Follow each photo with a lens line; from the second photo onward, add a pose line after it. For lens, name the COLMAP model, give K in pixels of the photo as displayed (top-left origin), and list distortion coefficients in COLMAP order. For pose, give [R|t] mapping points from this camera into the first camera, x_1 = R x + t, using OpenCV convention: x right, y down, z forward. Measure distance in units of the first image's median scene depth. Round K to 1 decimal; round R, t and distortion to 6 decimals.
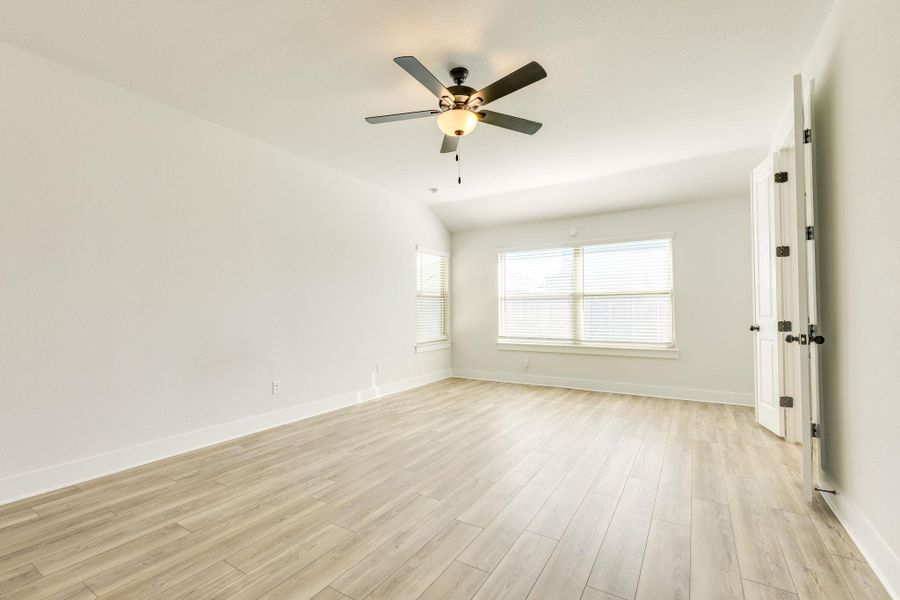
lens RADIAL K [[365.1, 0, 450.0], [0, 365.1, 300.0], [0, 0, 1]] dist [-0.001395, -0.000260]
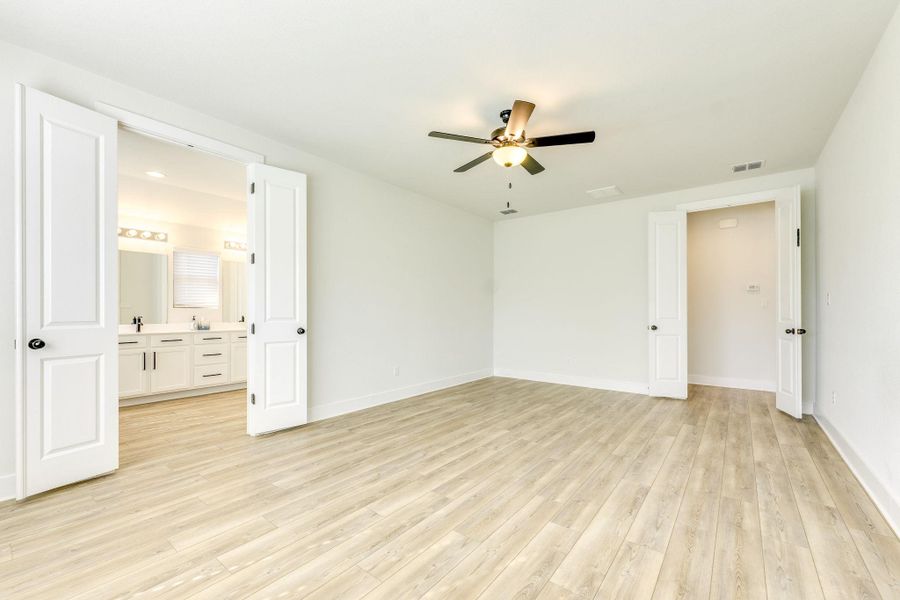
lens RADIAL K [[365.1, 0, 450.0], [0, 365.1, 300.0], [0, 0, 1]] dist [-0.001395, -0.000260]
pose [[-0.994538, 0.006496, 0.104173, 0.088436], [0.000479, 0.998335, -0.057687, 0.052638], [-0.104374, -0.057323, -0.992885, 2.148390]]
